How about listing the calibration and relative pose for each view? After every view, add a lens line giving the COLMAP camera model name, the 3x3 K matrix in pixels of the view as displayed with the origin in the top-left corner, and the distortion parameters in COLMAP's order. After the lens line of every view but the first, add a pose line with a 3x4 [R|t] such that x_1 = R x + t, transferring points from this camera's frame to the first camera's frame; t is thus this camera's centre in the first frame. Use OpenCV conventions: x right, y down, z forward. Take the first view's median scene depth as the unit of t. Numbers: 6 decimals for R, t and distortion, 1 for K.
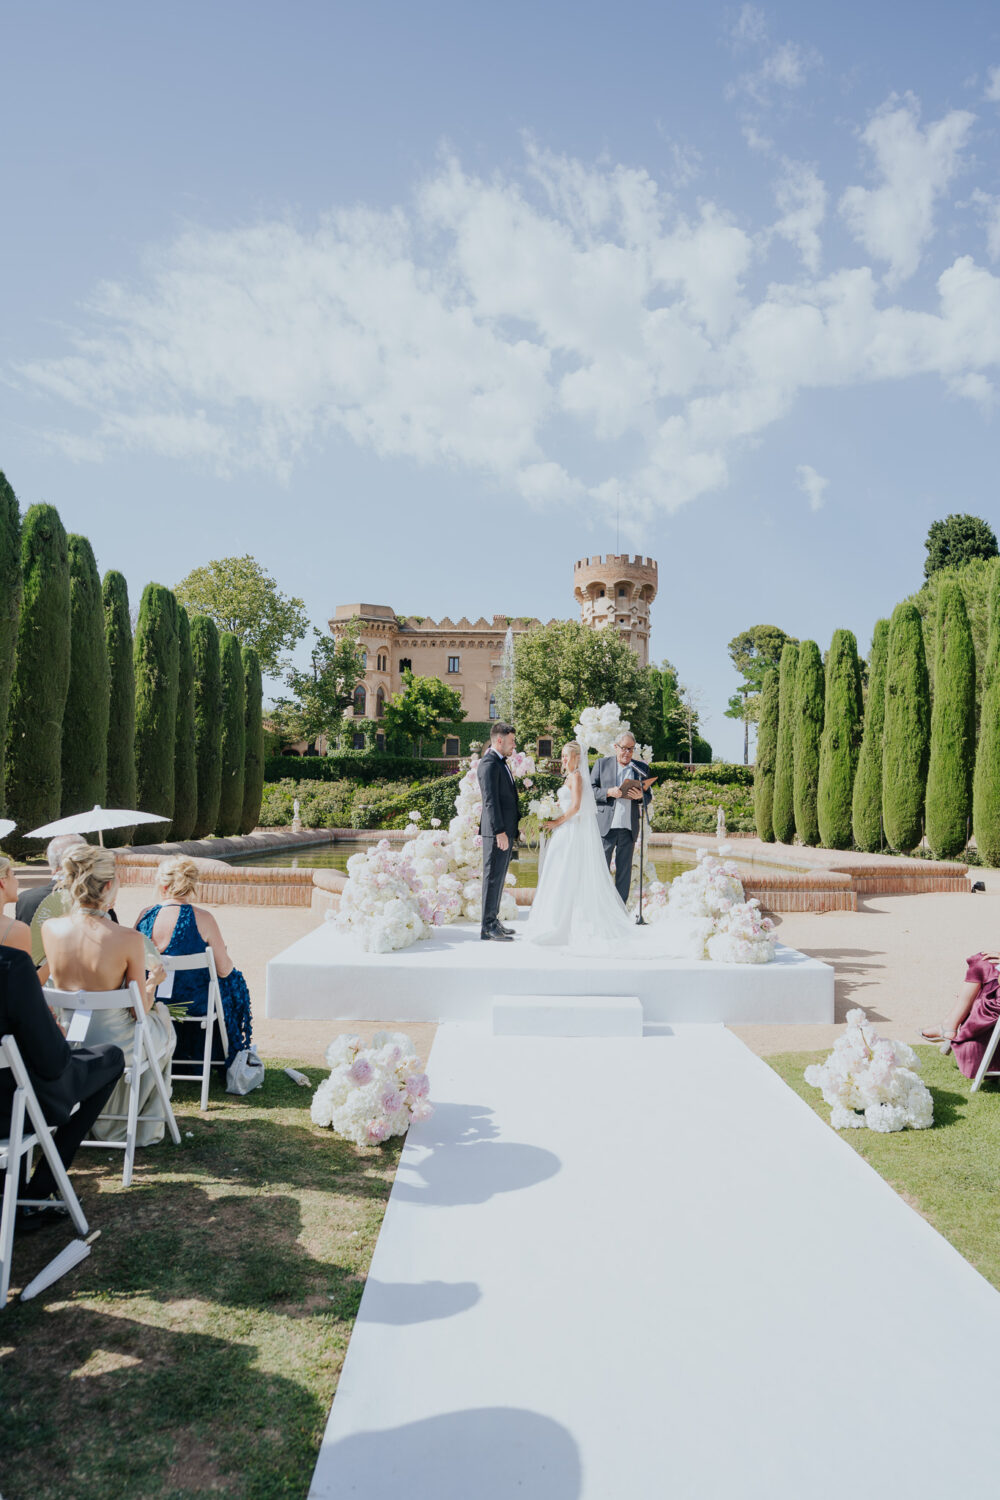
lens RADIAL K [[1007.0, 0, 500.8], [0, 1007.0, 731.6], [0, 0, 1]] dist [-0.067911, 0.001028]
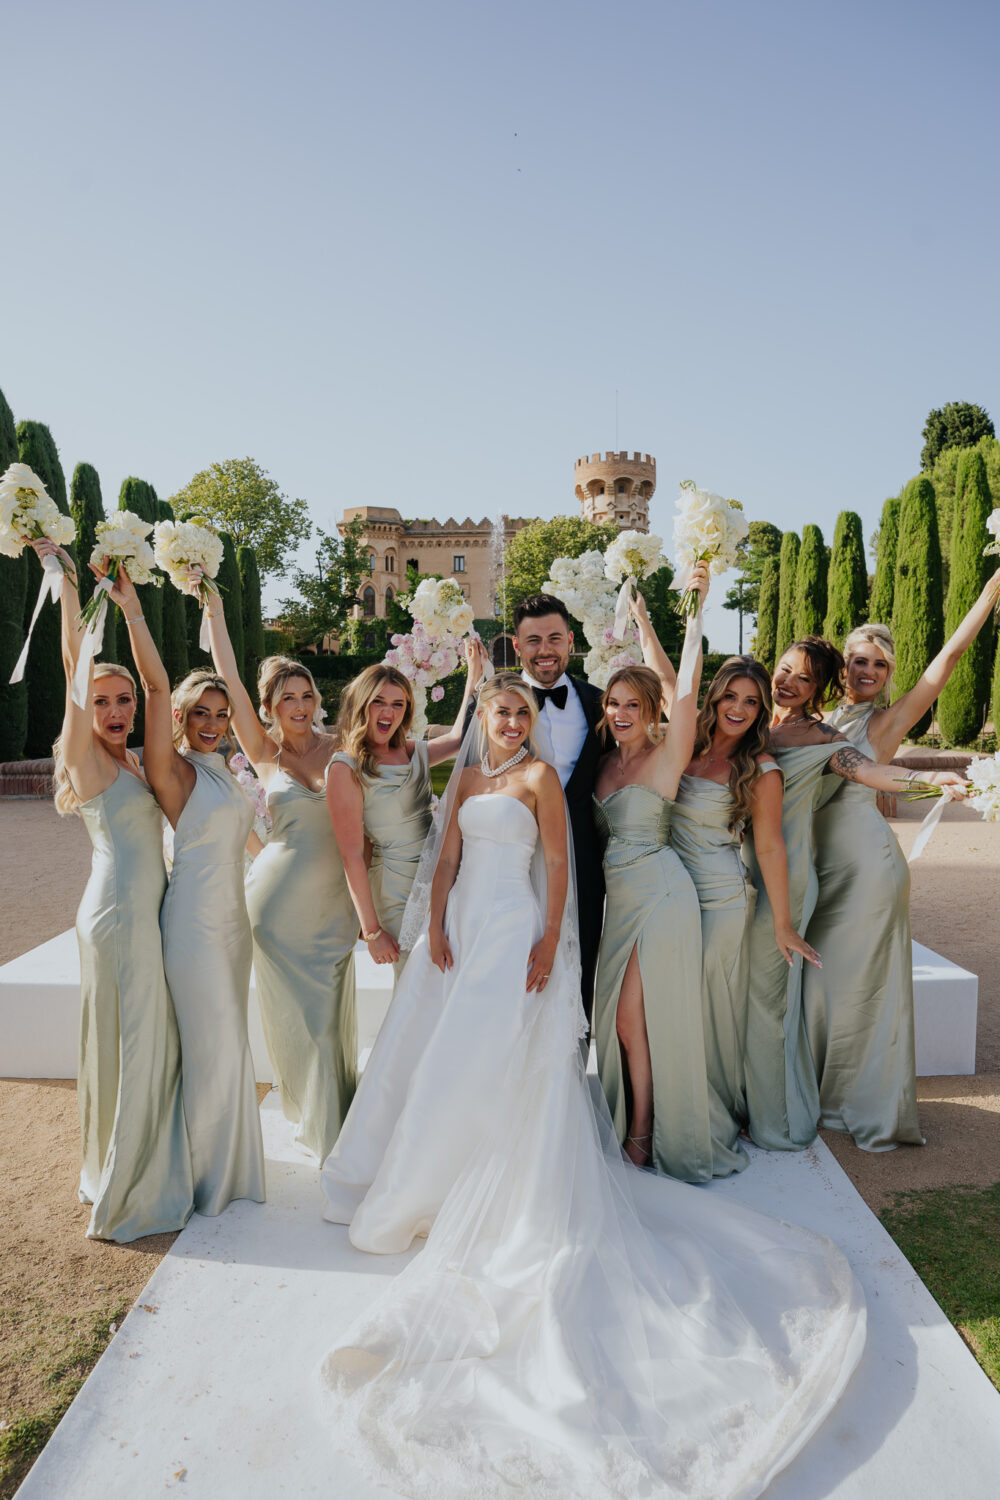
lens RADIAL K [[899.2, 0, 500.0], [0, 899.2, 750.0], [0, 0, 1]] dist [-0.098912, 0.057864]
pose [[0.999631, -0.019052, -0.019350, 0.011834], [0.021394, 0.991403, 0.129086, 0.006666], [0.016724, -0.129453, 0.991445, 0.080039]]
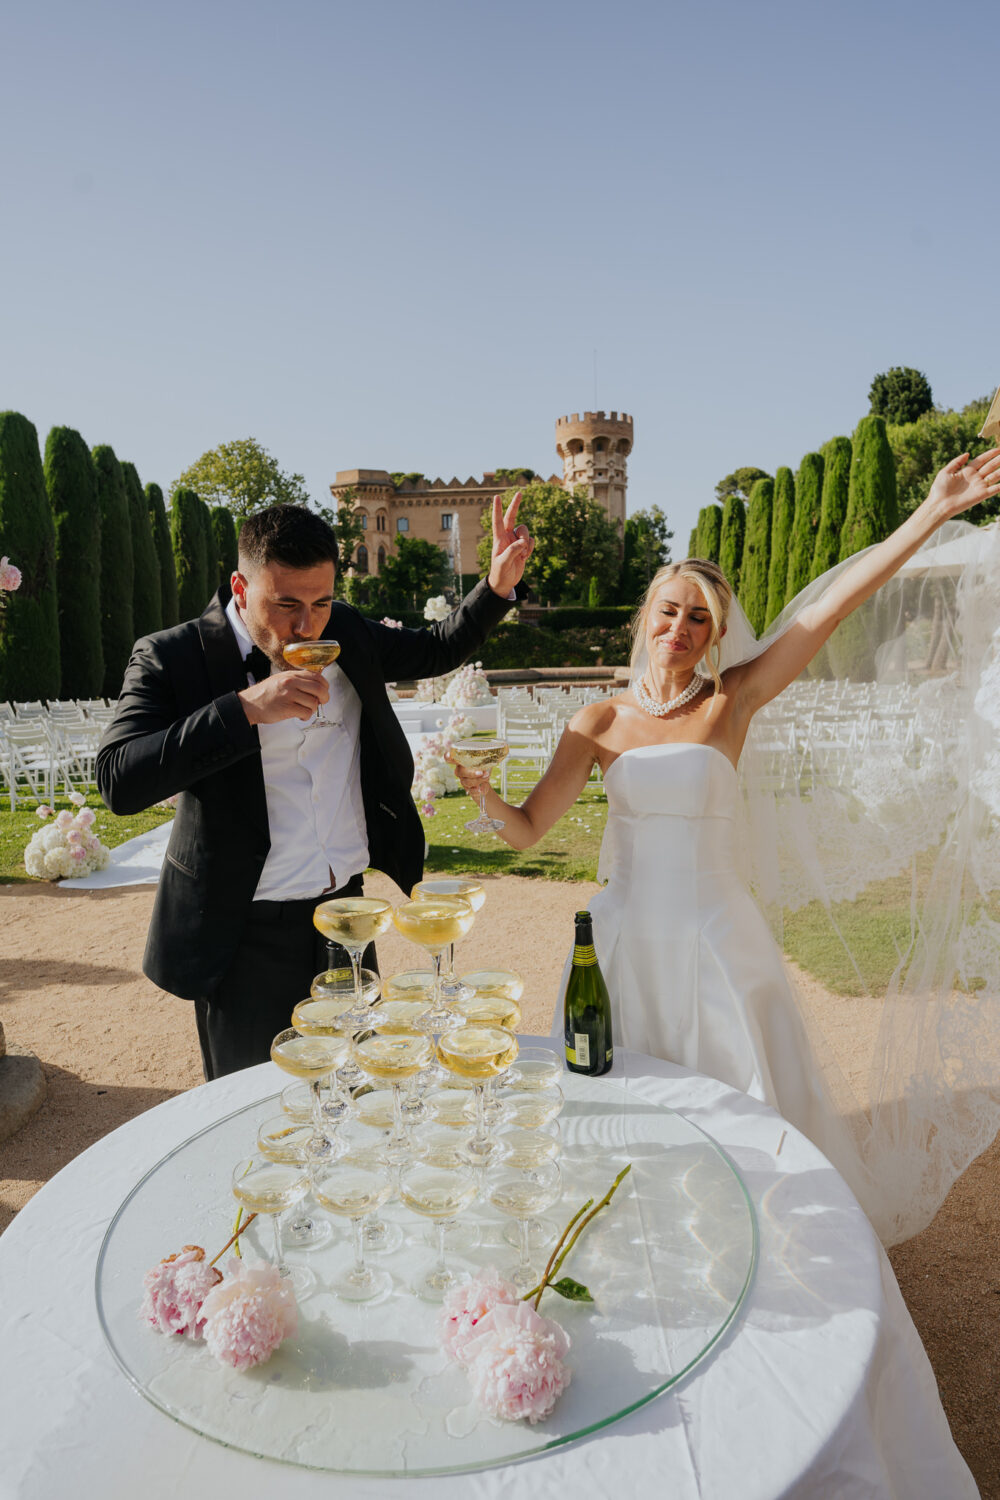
lens RADIAL K [[1115.6, 0, 537.6], [0, 1115.6, 753.4], [0, 0, 1]] dist [-0.072874, 0.000500]
pose [[0.999156, -0.038838, -0.013383, 0.071966], [0.040512, 0.985539, 0.164532, -0.017067], [0.006800, -0.164935, 0.986281, -0.283035]]
